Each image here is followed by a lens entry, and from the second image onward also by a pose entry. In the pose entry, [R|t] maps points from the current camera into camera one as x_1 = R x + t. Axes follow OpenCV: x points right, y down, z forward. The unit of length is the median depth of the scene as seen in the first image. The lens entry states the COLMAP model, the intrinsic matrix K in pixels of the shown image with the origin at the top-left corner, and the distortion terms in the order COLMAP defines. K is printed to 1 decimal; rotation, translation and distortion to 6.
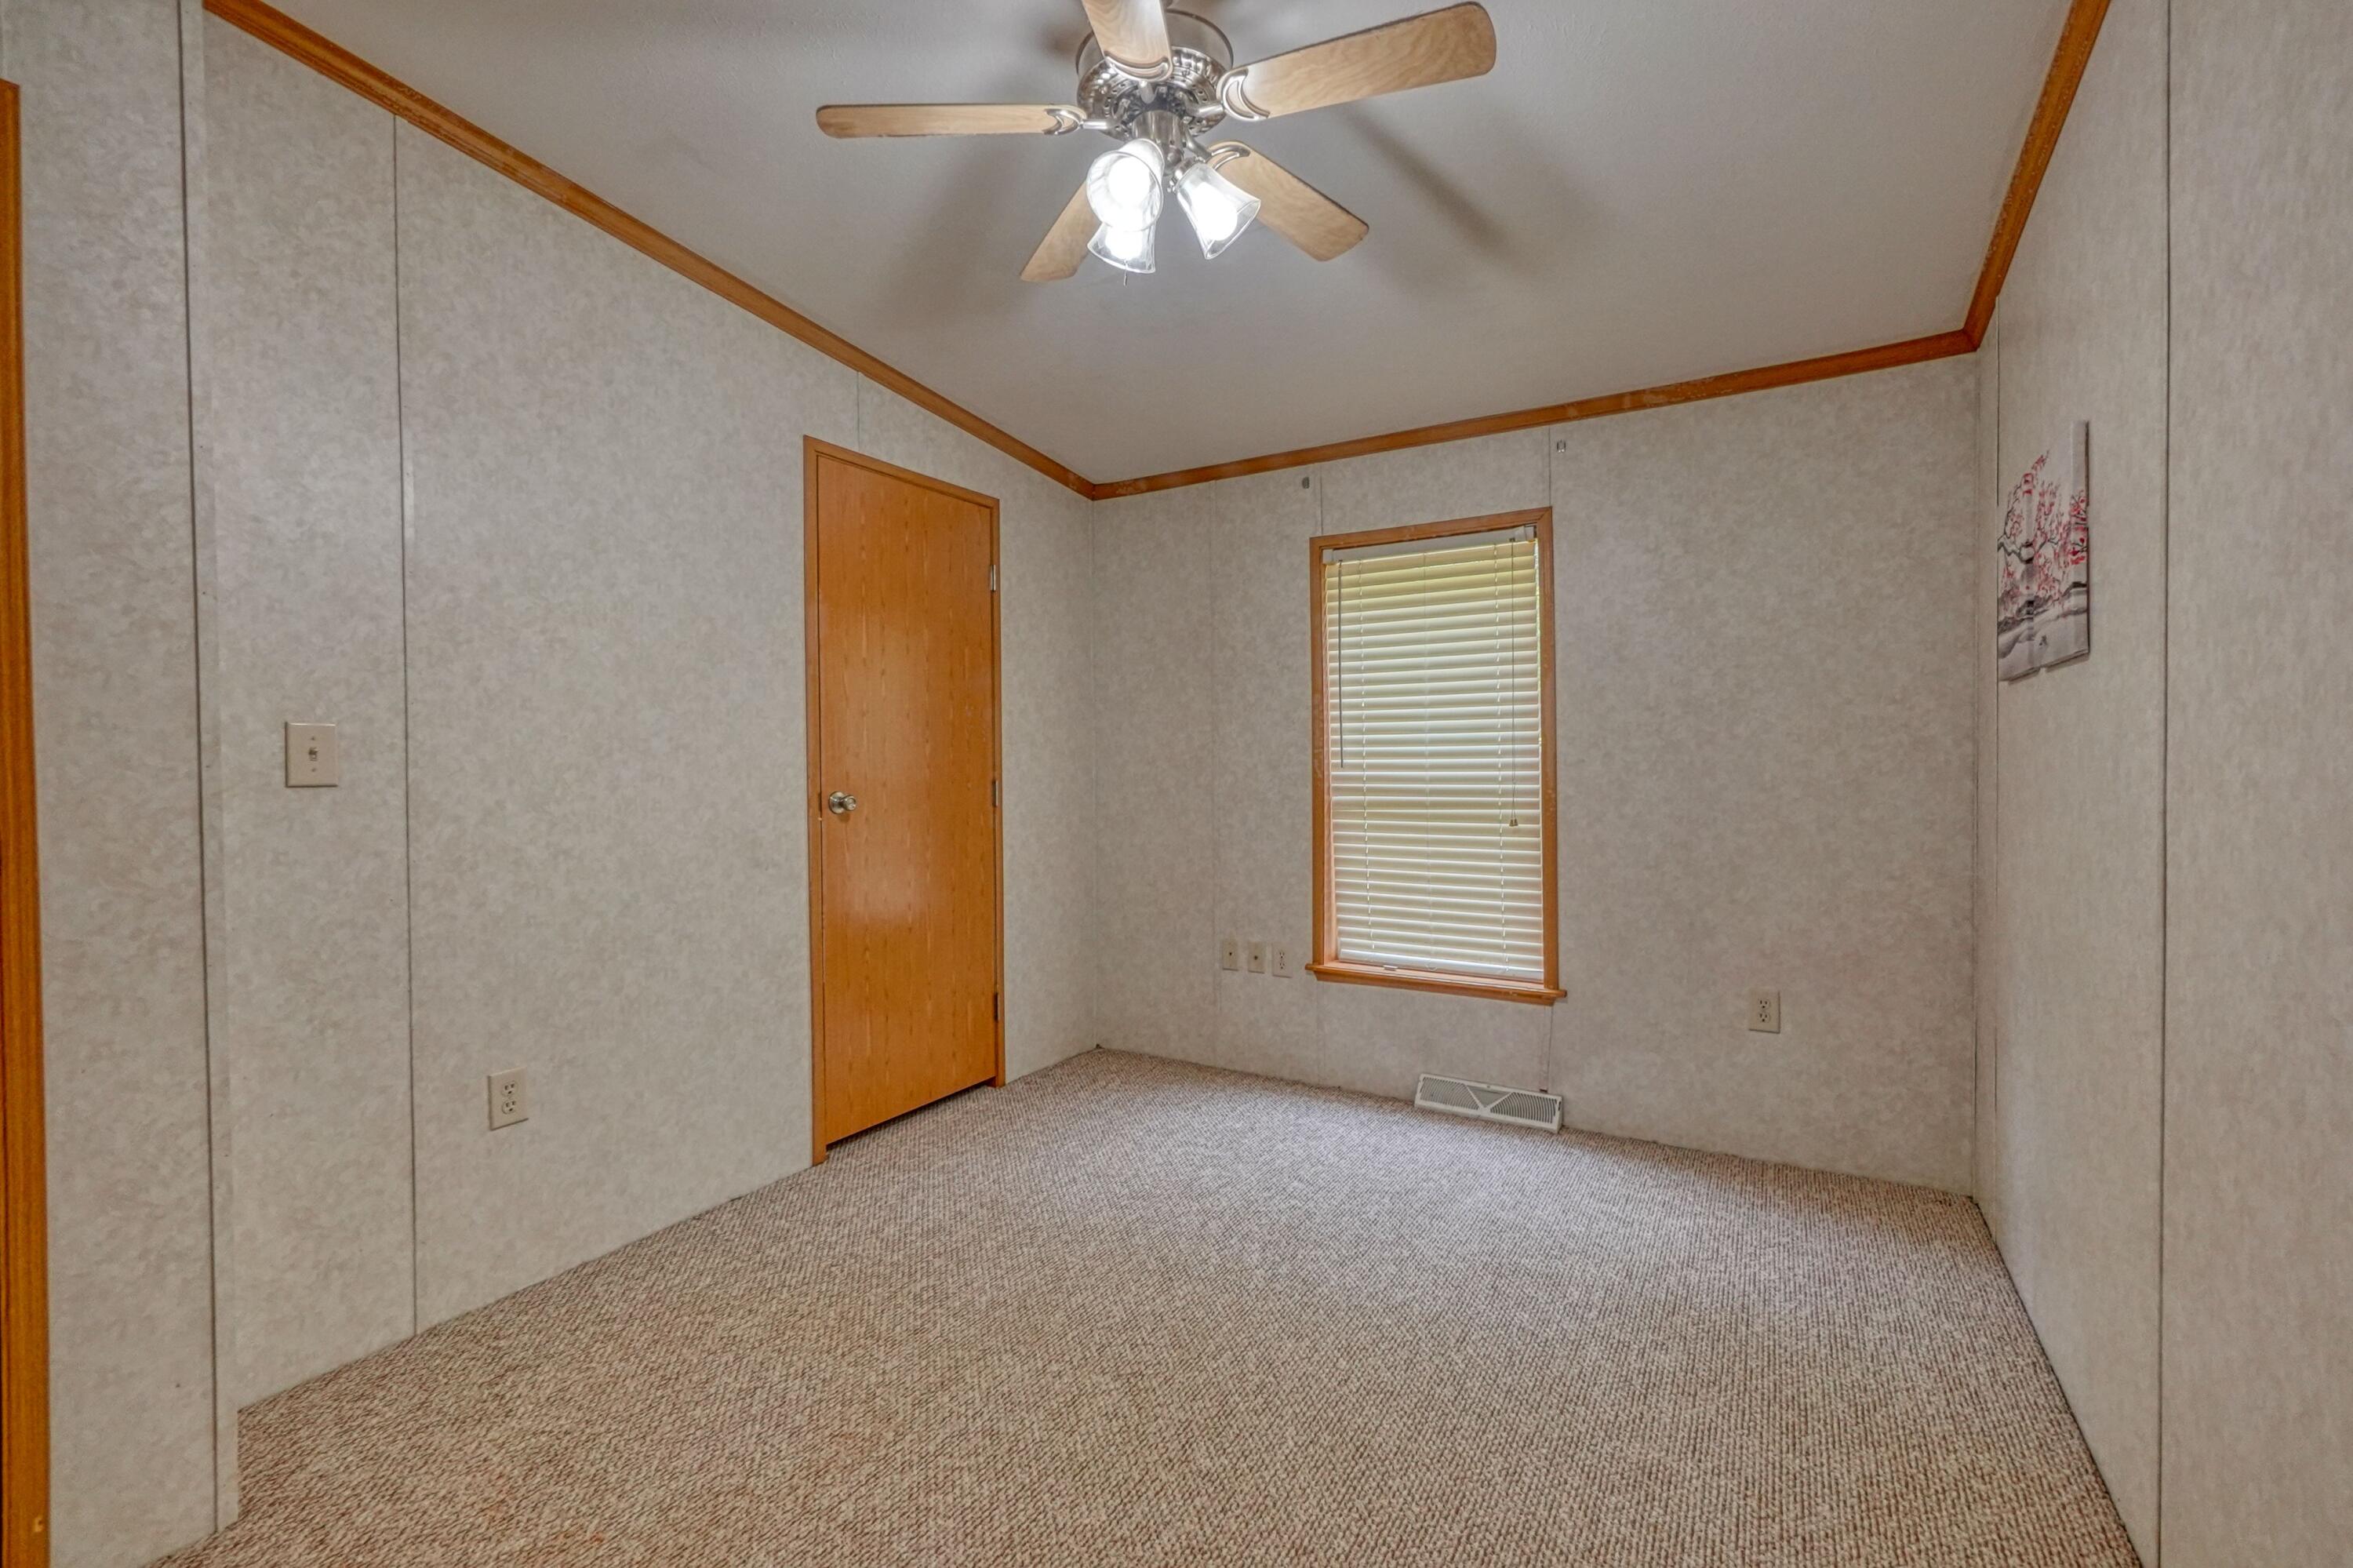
lens RADIAL K [[1015.5, 0, 1162.4], [0, 1015.5, 778.4], [0, 0, 1]] dist [-0.011312, 0.004431]
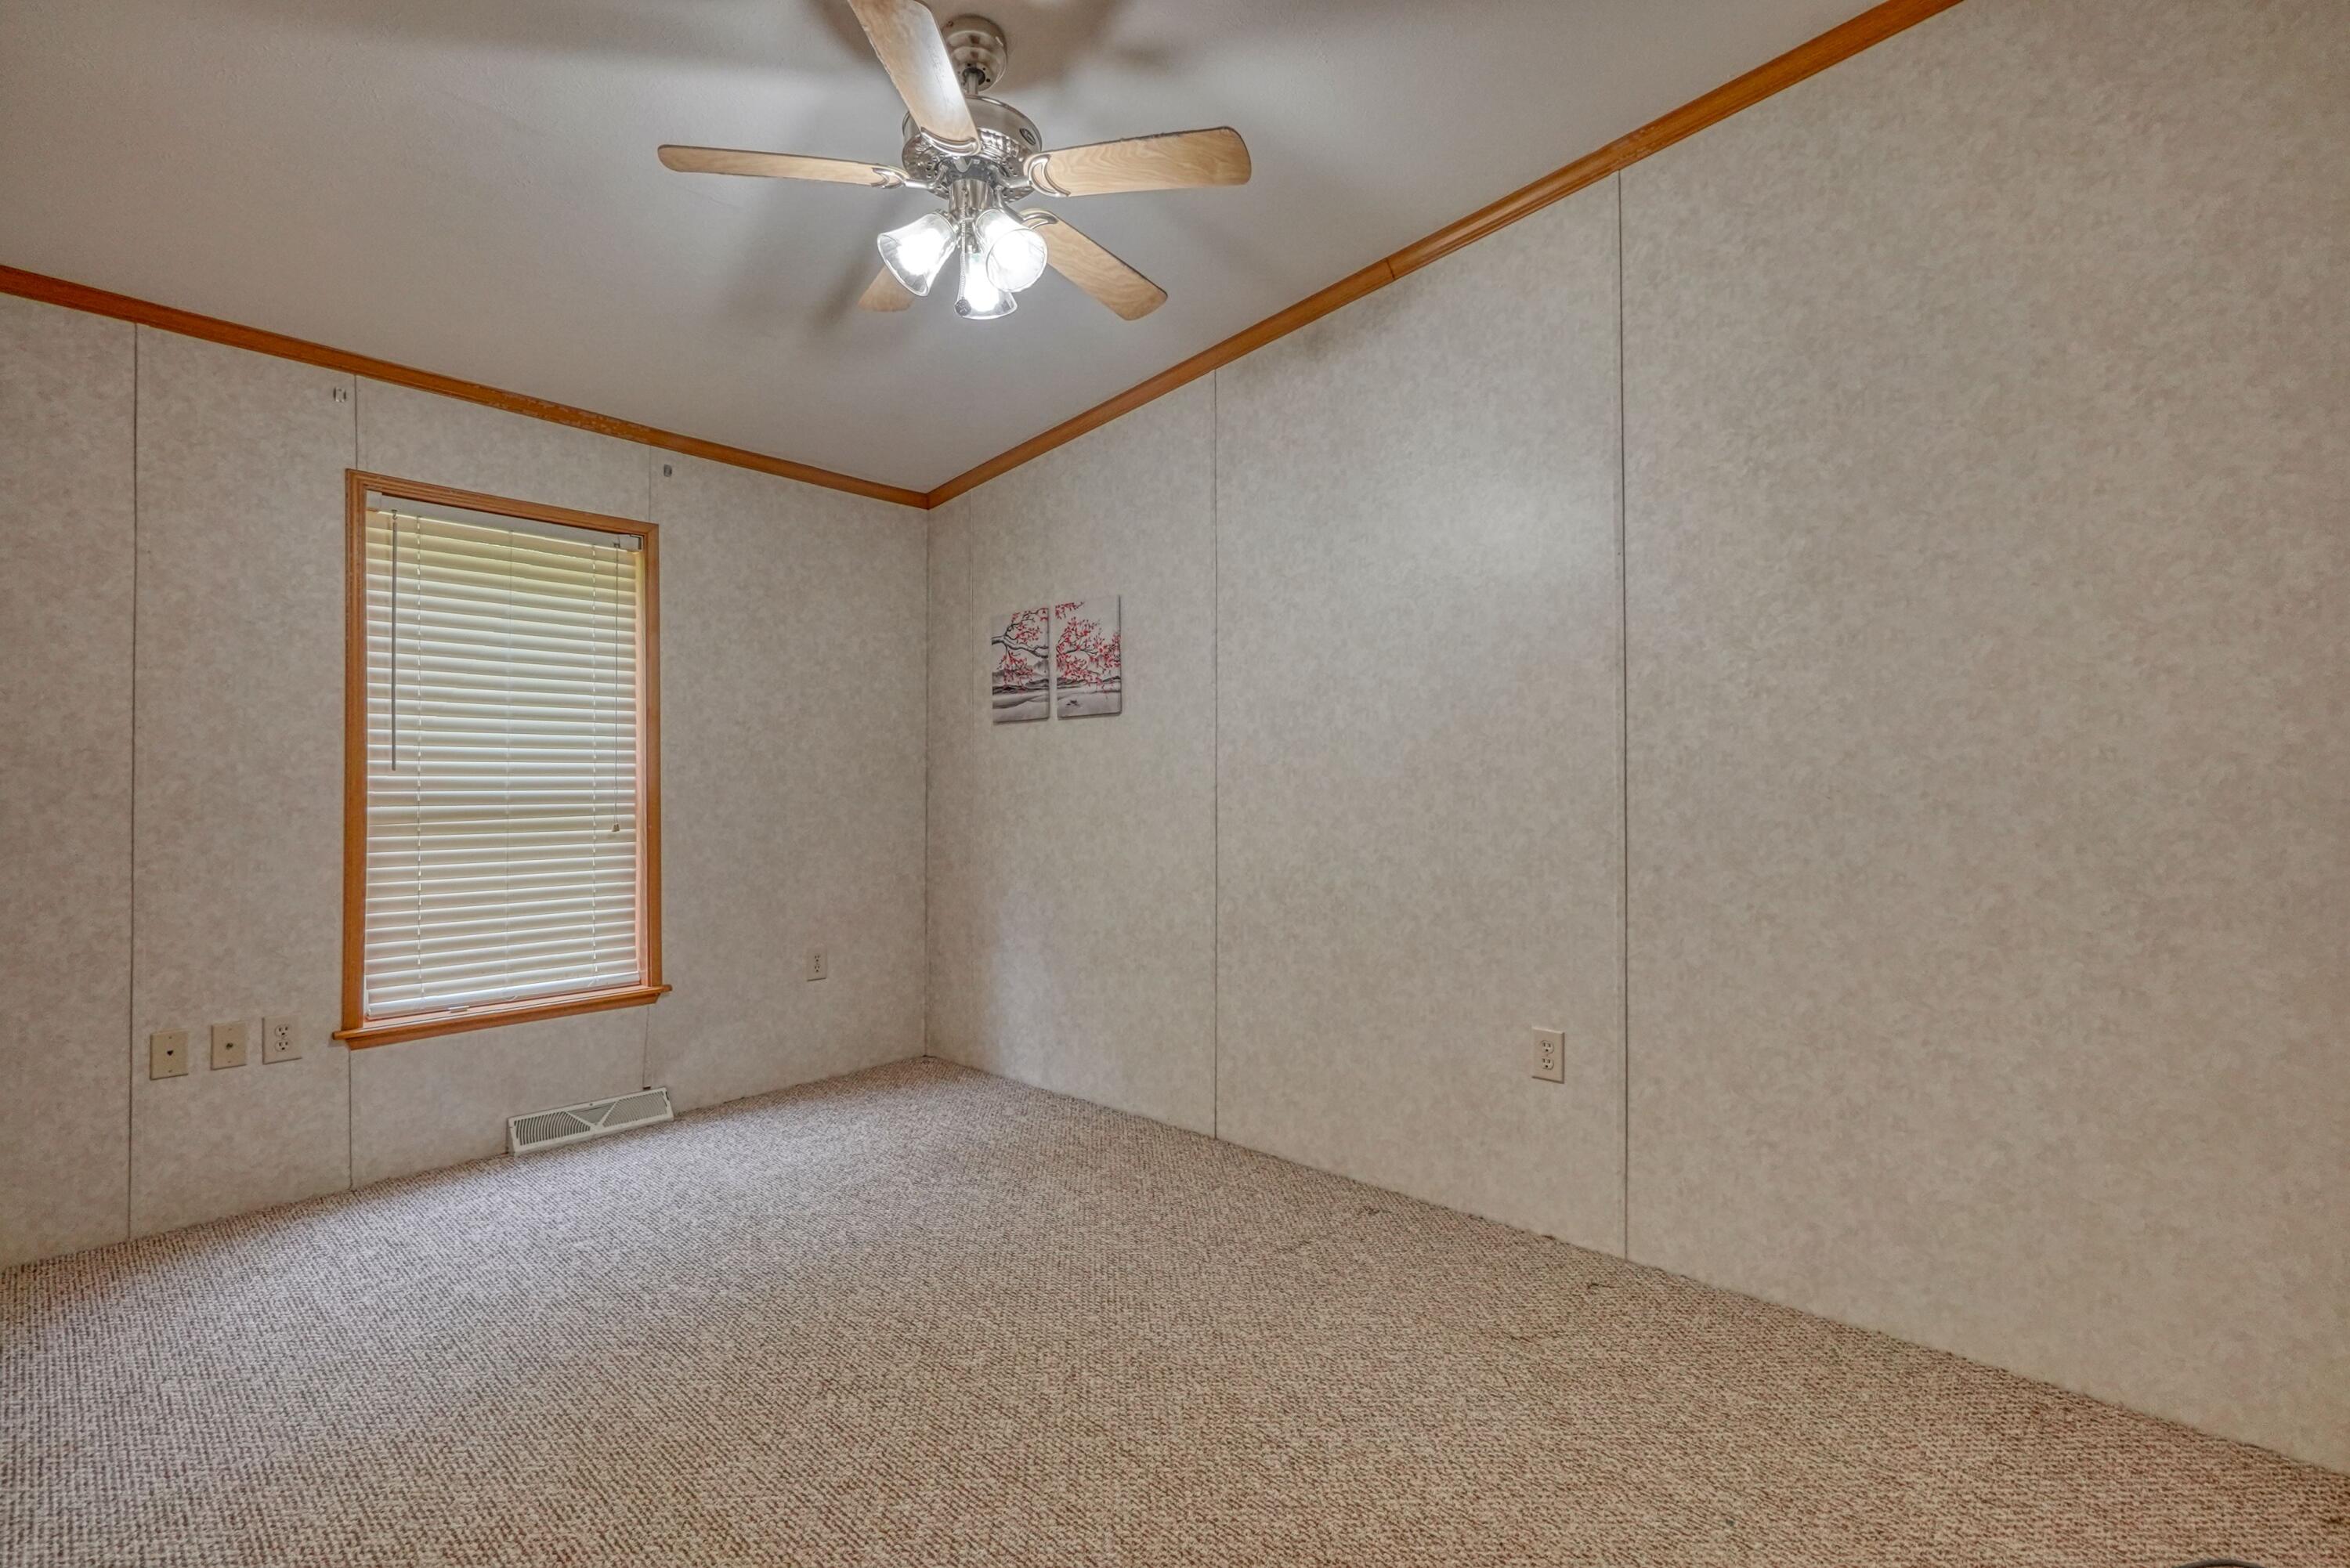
lens RADIAL K [[1014.1, 0, 1160.9], [0, 1014.1, 778.4], [0, 0, 1]] dist [-0.011312, 0.004431]
pose [[0.187061, 0.014766, 0.982237, -0.537428], [0.017344, 0.999682, -0.018331, 0.022917], [-0.982195, 0.020465, 0.186745, 0.293144]]
